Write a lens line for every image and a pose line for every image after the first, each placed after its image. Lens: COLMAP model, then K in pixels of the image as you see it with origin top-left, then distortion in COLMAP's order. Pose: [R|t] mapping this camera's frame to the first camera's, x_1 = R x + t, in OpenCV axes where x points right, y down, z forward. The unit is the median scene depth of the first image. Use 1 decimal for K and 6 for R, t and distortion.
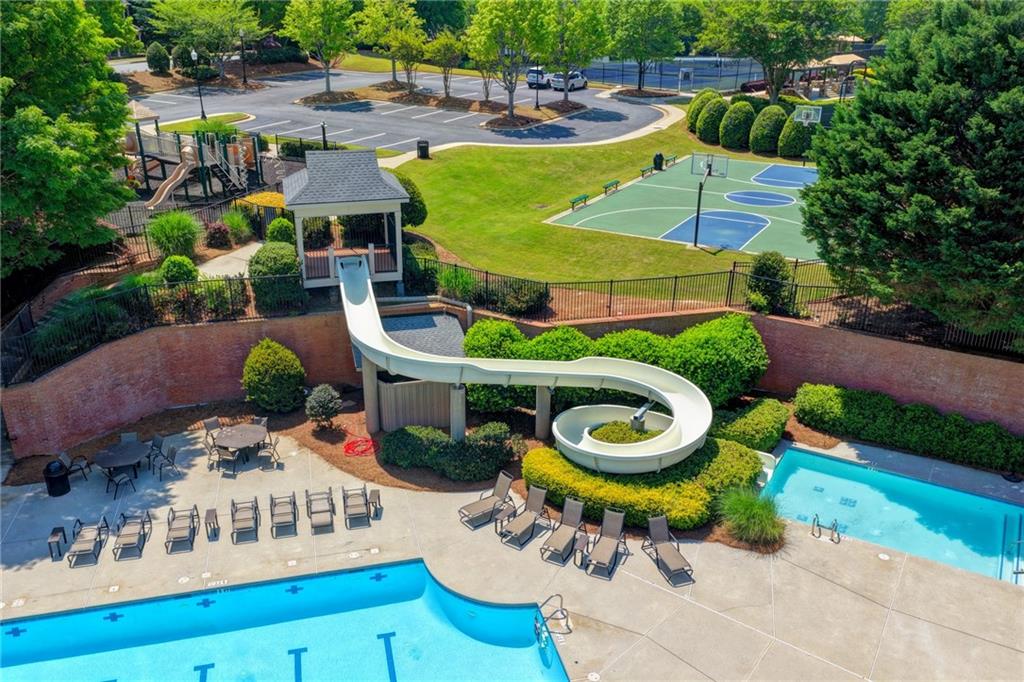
lens RADIAL K [[819.6, 0, 512.0], [0, 819.6, 341.0], [0, 0, 1]] dist [-0.002078, -0.001928]
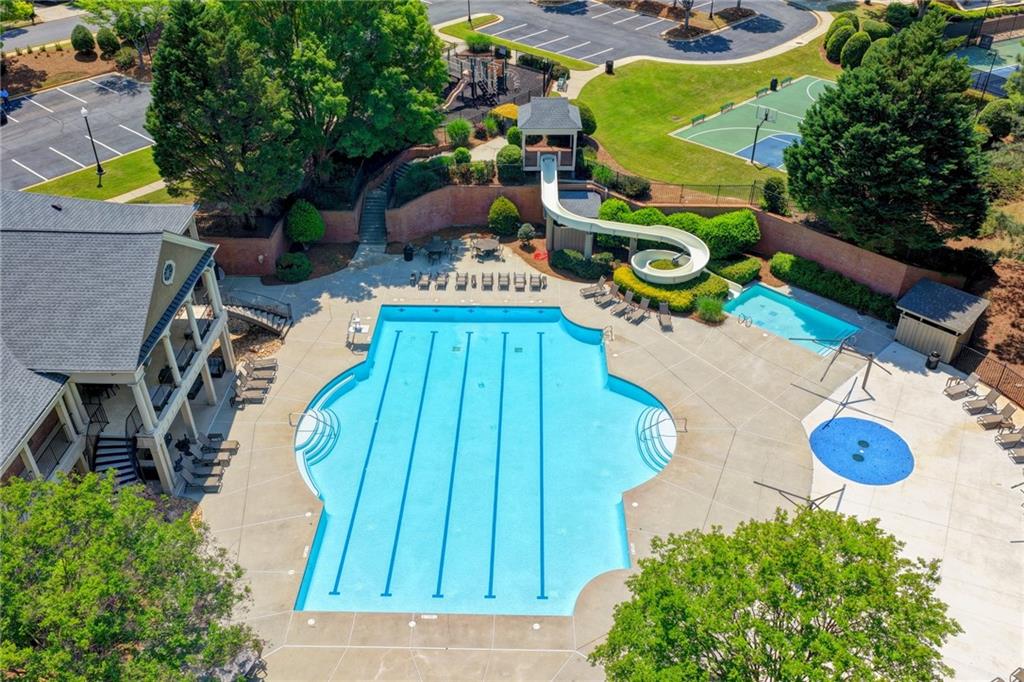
lens RADIAL K [[819.6, 0, 512.0], [0, 819.6, 341.0], [0, 0, 1]] dist [-0.002078, -0.001928]
pose [[0.961362, 0.147442, -0.232474, 0.245756], [-0.093264, 0.968978, 0.228876, -0.124804], [0.259008, -0.198351, 0.945289, -0.976743]]
